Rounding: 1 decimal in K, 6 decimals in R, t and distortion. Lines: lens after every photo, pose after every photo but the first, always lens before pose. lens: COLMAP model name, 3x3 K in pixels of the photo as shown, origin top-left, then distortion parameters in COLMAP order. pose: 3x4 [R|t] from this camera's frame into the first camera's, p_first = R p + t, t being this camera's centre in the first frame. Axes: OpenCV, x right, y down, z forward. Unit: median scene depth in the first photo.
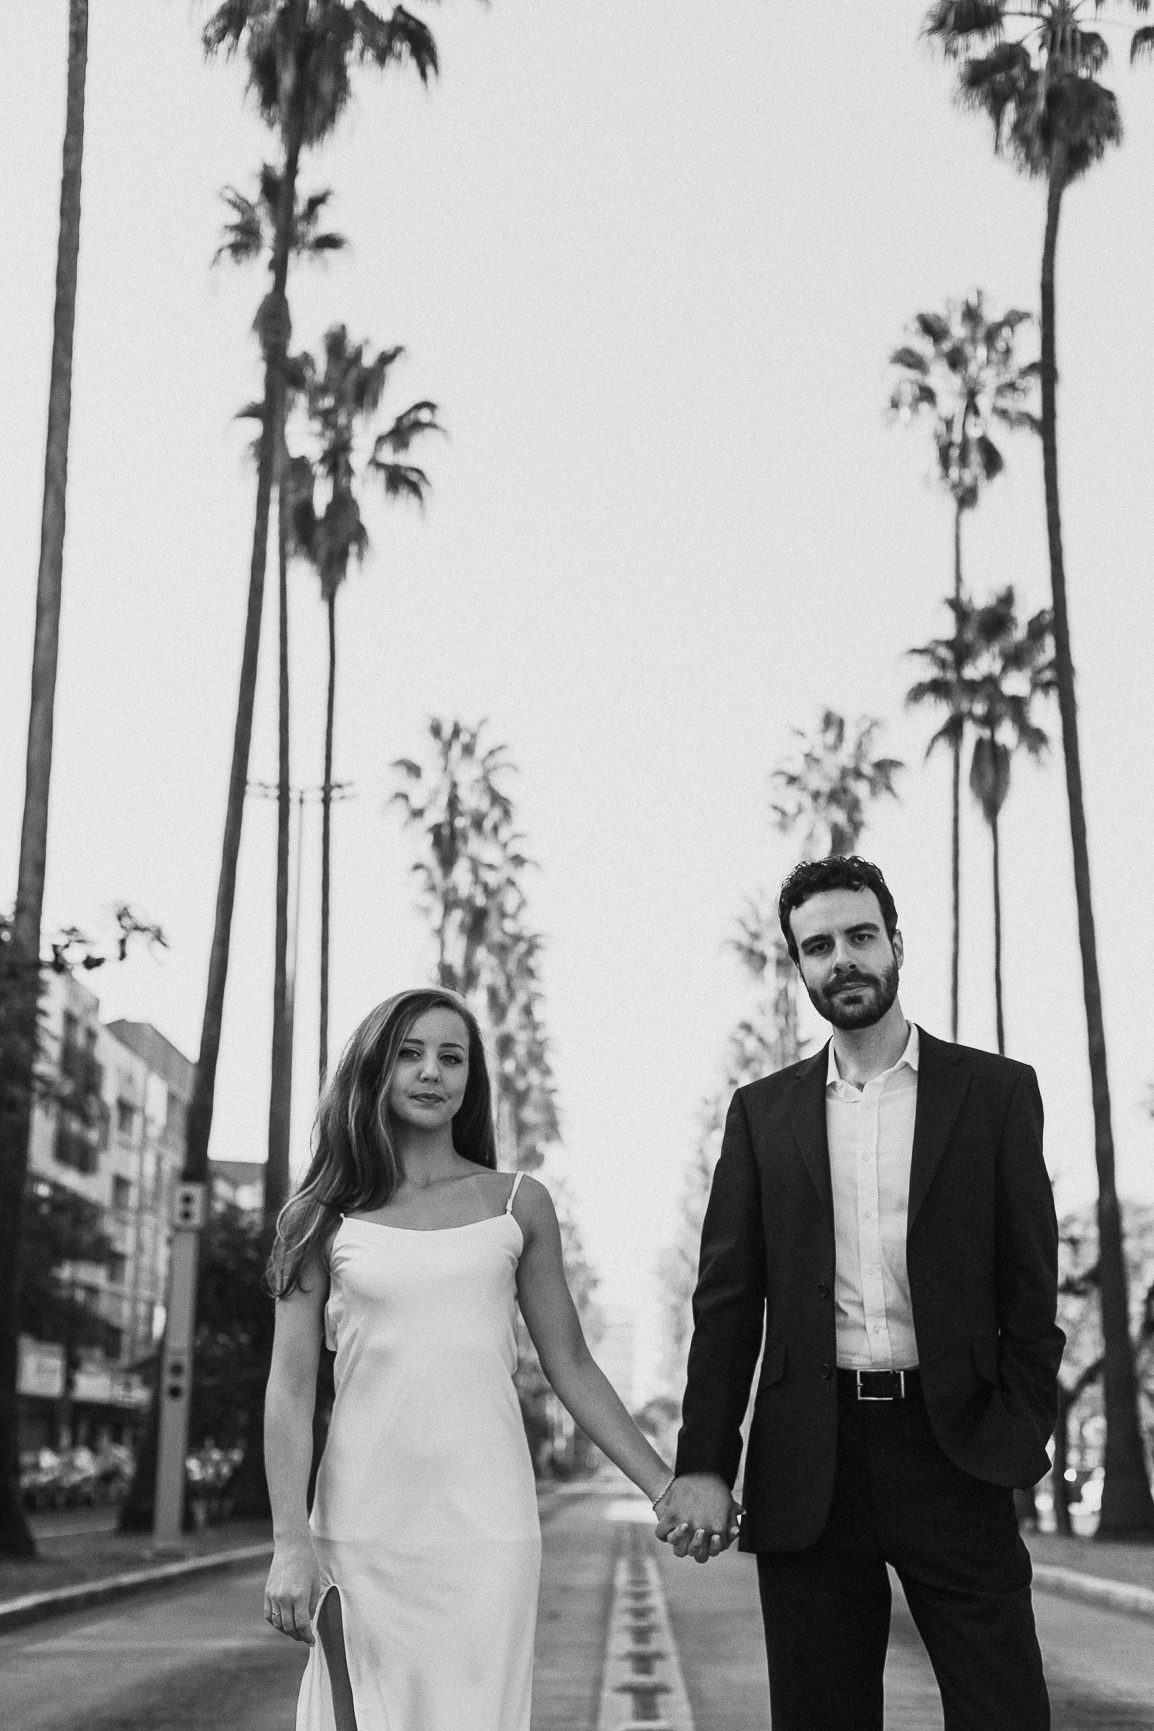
lens RADIAL K [[2640.6, 0, 581.2], [0, 2640.6, 839.9], [0, 0, 1]] dist [-0.012401, -0.023338]
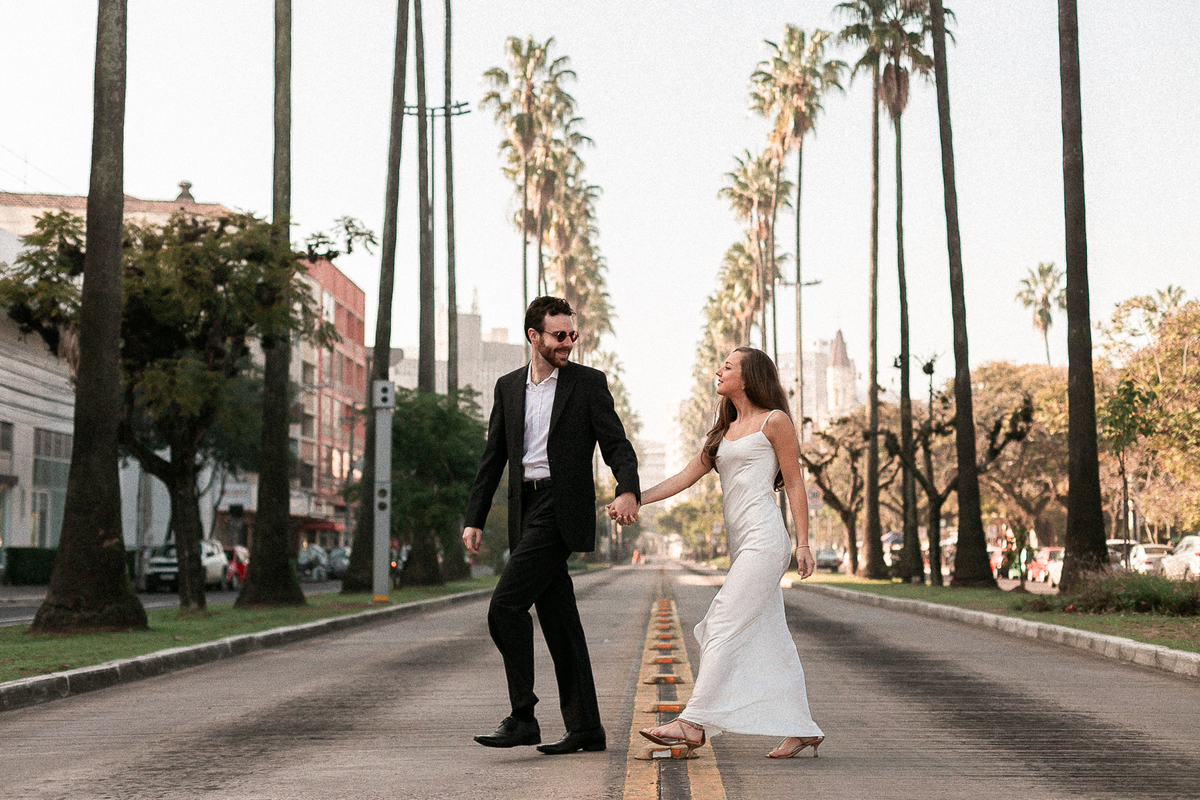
lens RADIAL K [[2200.5, 0, 600.0], [0, 2200.5, 400.0], [0, 0, 1]] dist [0.006651, 0.070971]
pose [[0.999722, -0.020772, -0.011125, -0.000906], [0.022269, 0.987204, 0.157898, -0.041082], [0.007703, -0.158102, 0.987393, -0.202626]]
